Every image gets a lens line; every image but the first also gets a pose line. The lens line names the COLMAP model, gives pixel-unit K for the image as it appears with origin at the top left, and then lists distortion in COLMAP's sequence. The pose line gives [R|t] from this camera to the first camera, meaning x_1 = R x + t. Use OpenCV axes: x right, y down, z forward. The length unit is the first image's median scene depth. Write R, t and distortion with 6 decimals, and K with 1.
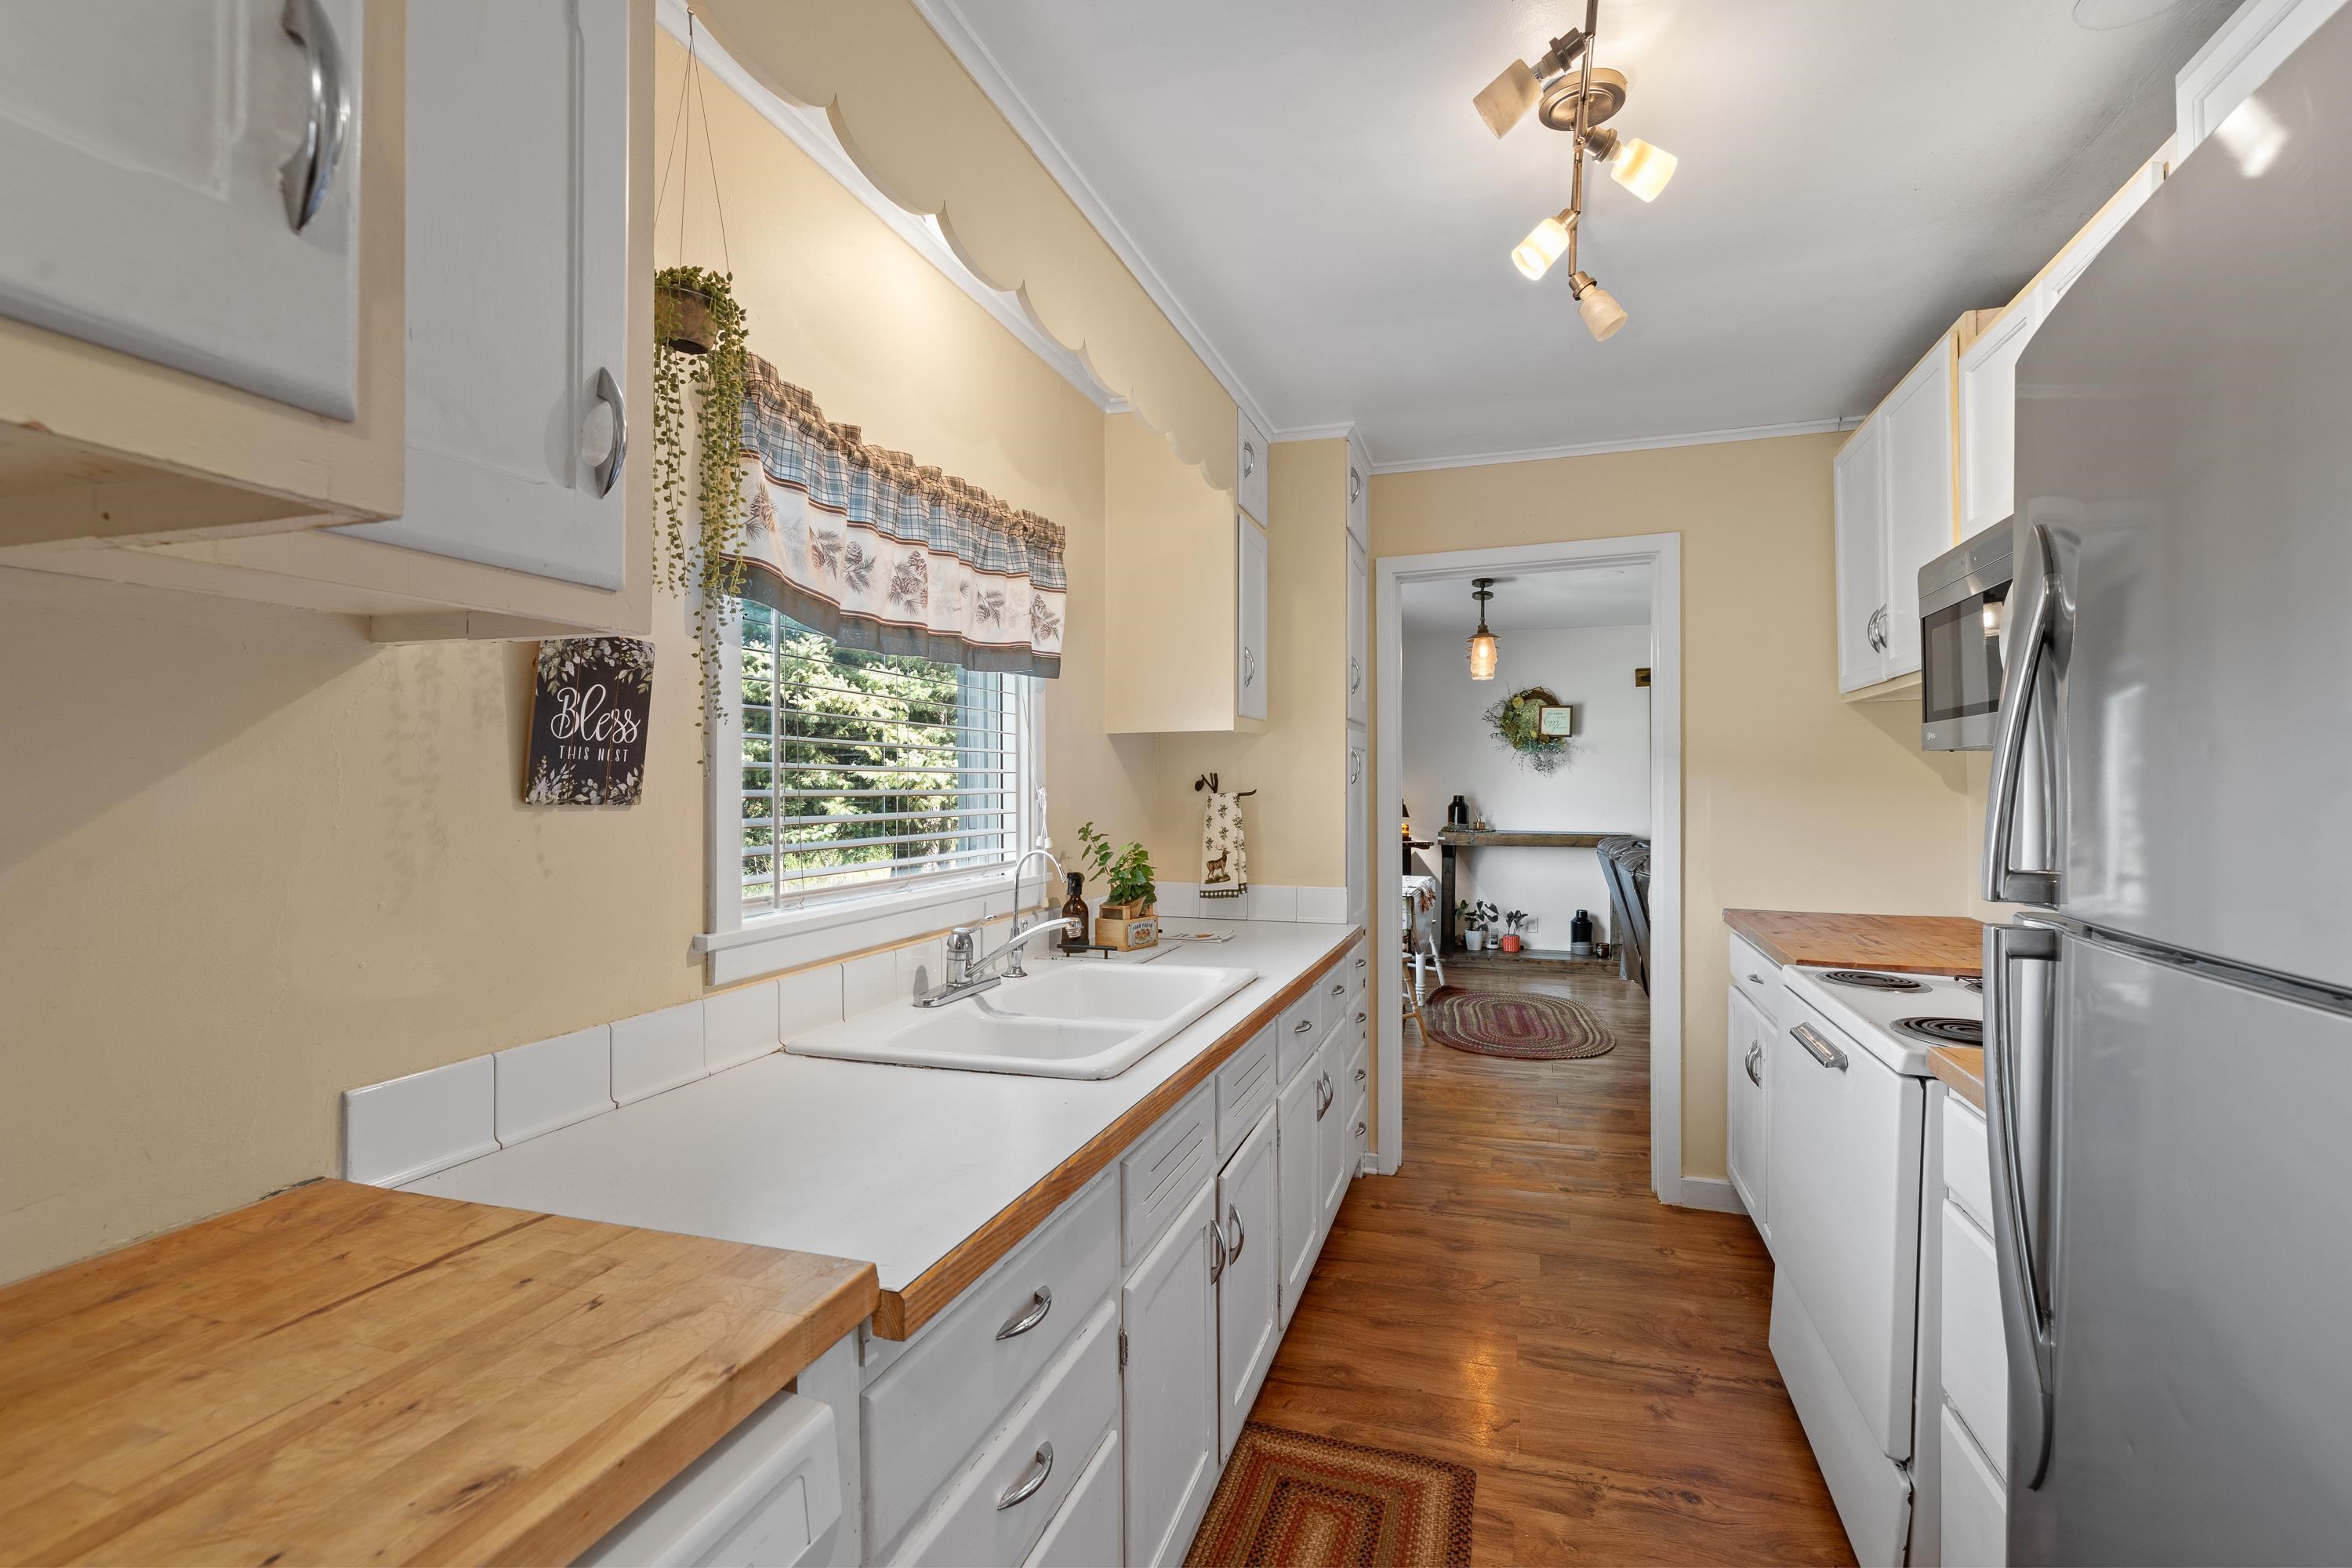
lens RADIAL K [[1029.4, 0, 1184.9], [0, 1029.4, 770.5], [0, 0, 1]] dist [-0.002440, 0.001192]
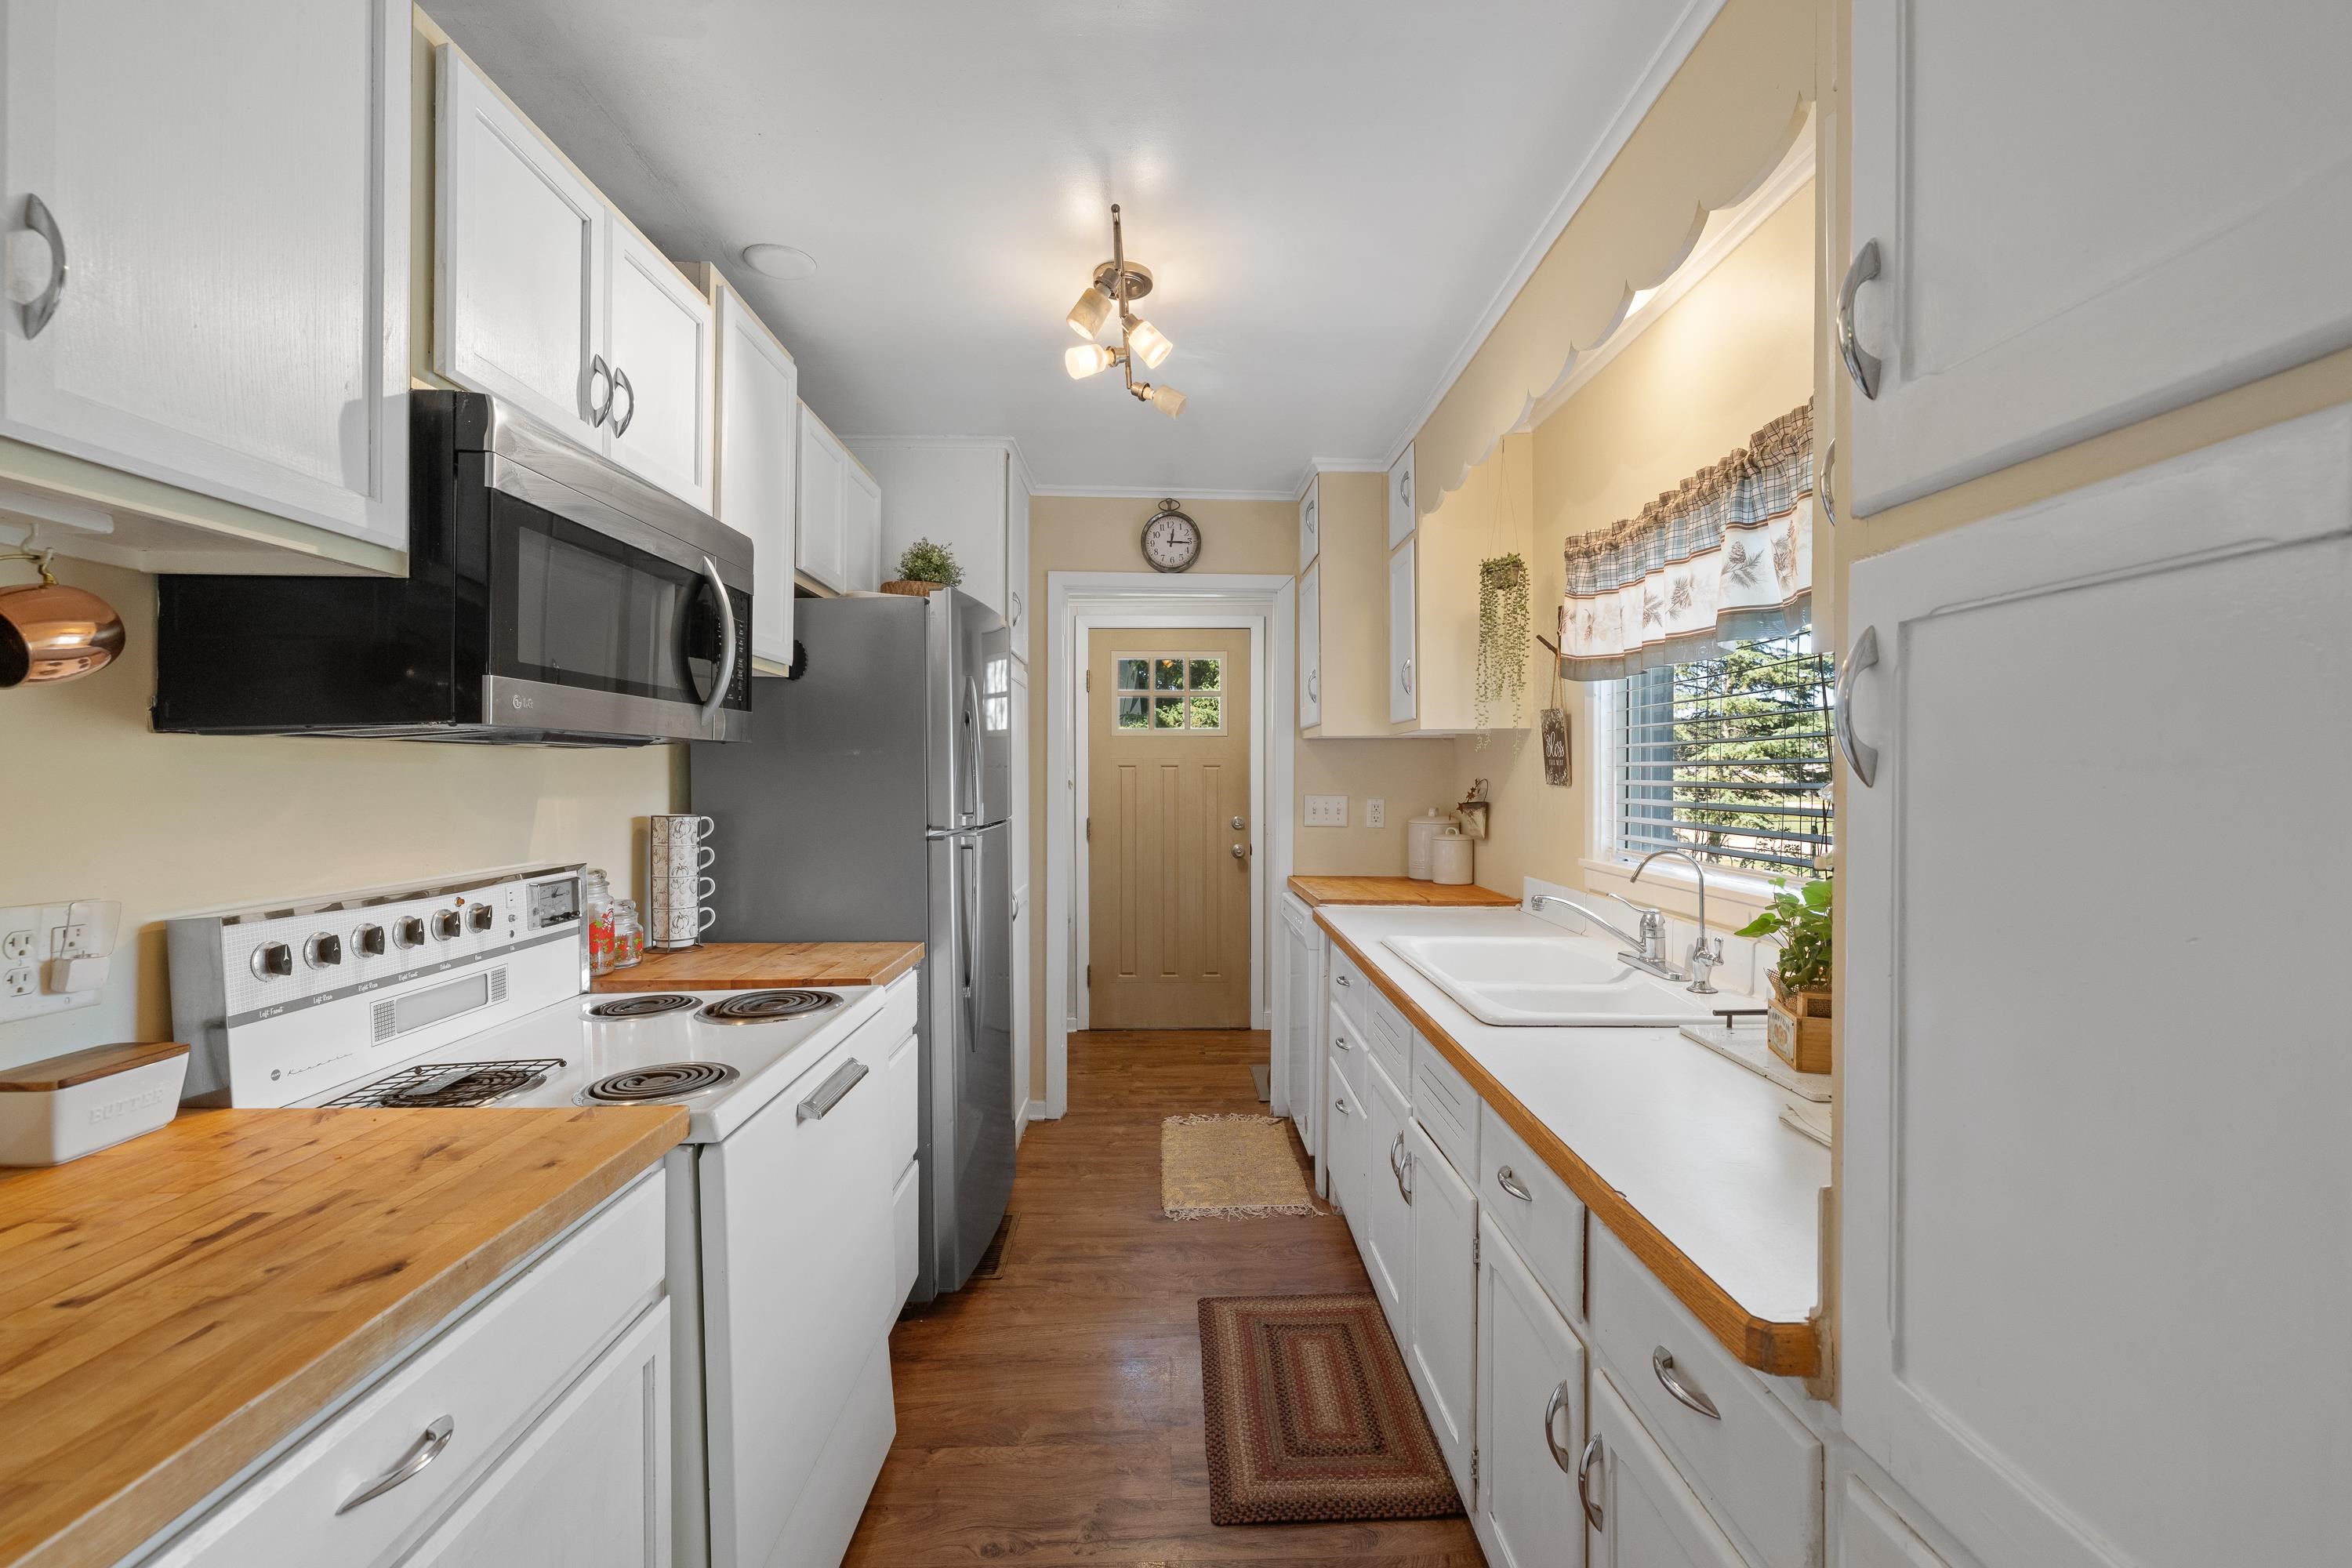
lens RADIAL K [[1016.3, 0, 1176.0], [0, 1016.3, 784.0], [0, 0, 1]] dist [-0.003353, -0.000179]
pose [[-0.933314, 0.001138, -0.359059, 0.213972], [0.004140, 0.999963, -0.007592, 0.010183], [0.359037, -0.008572, -0.933284, 0.616531]]
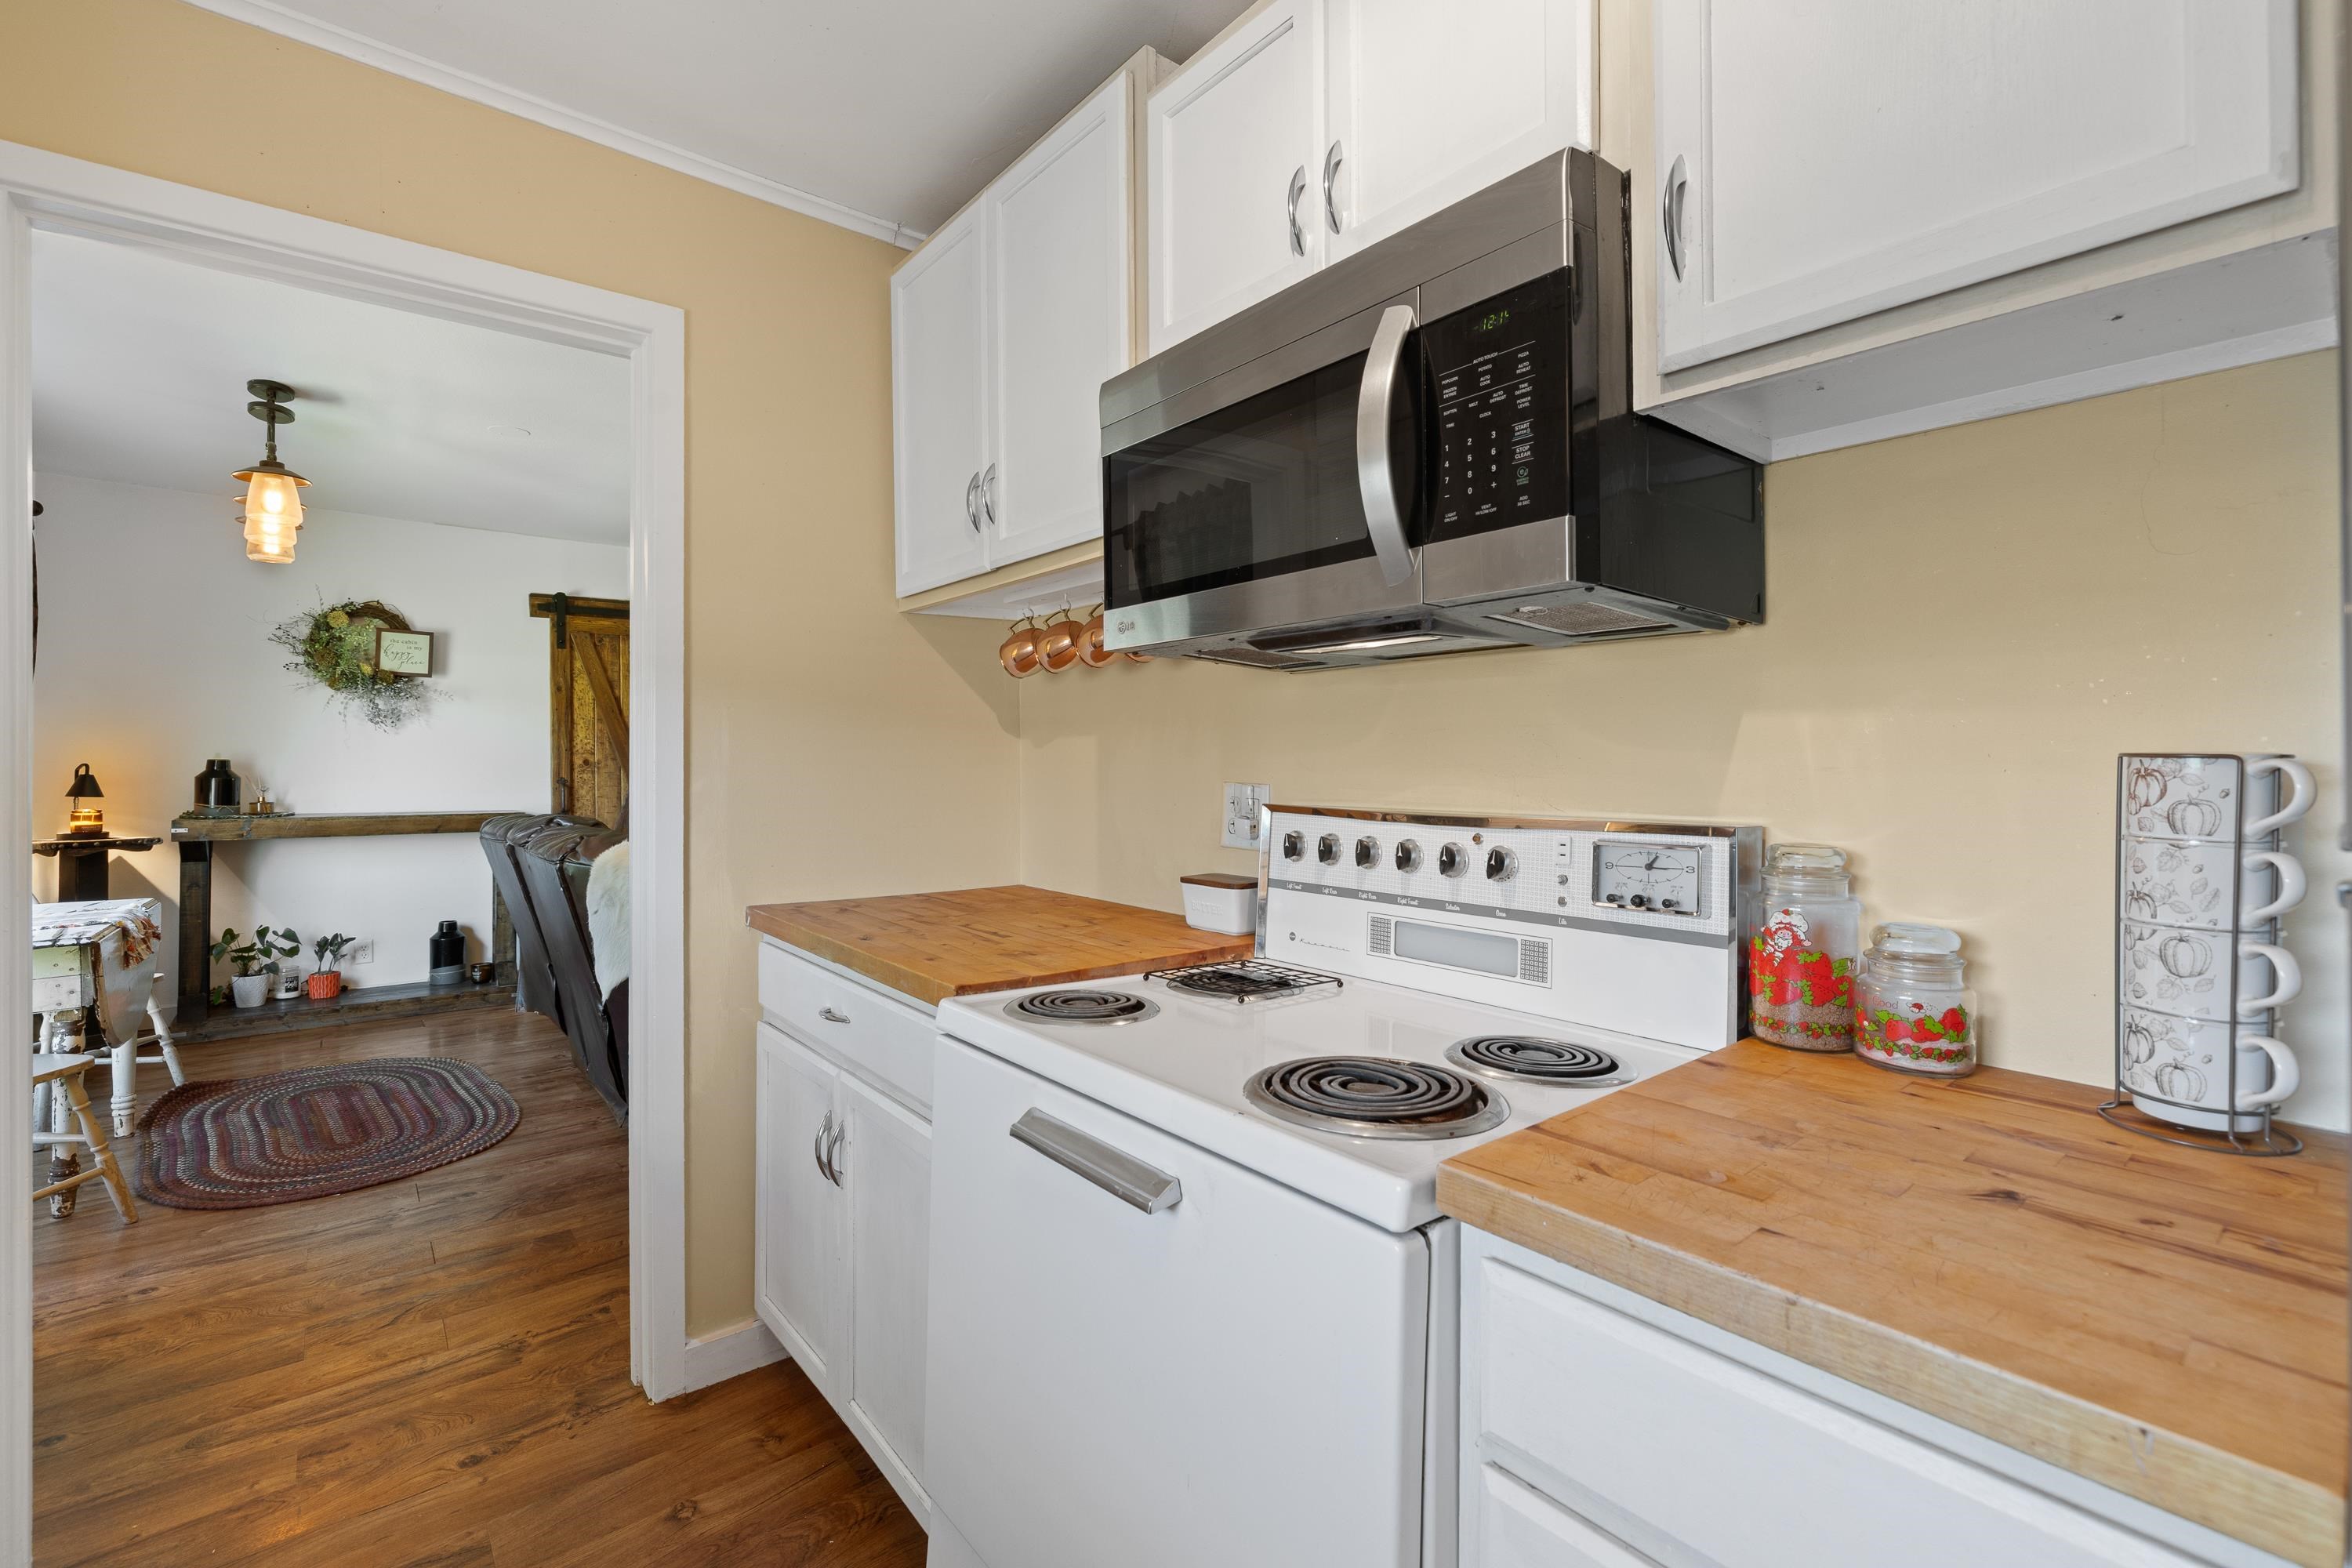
lens RADIAL K [[1029.4, 0, 1184.9], [0, 1029.4, 770.5], [0, 0, 1]] dist [-0.002440, 0.001192]
pose [[0.530193, -0.002595, 0.847873, 0.066163], [-0.012817, 0.999857, 0.011074, 0.021107], [-0.847780, -0.016738, 0.530084, 0.238022]]
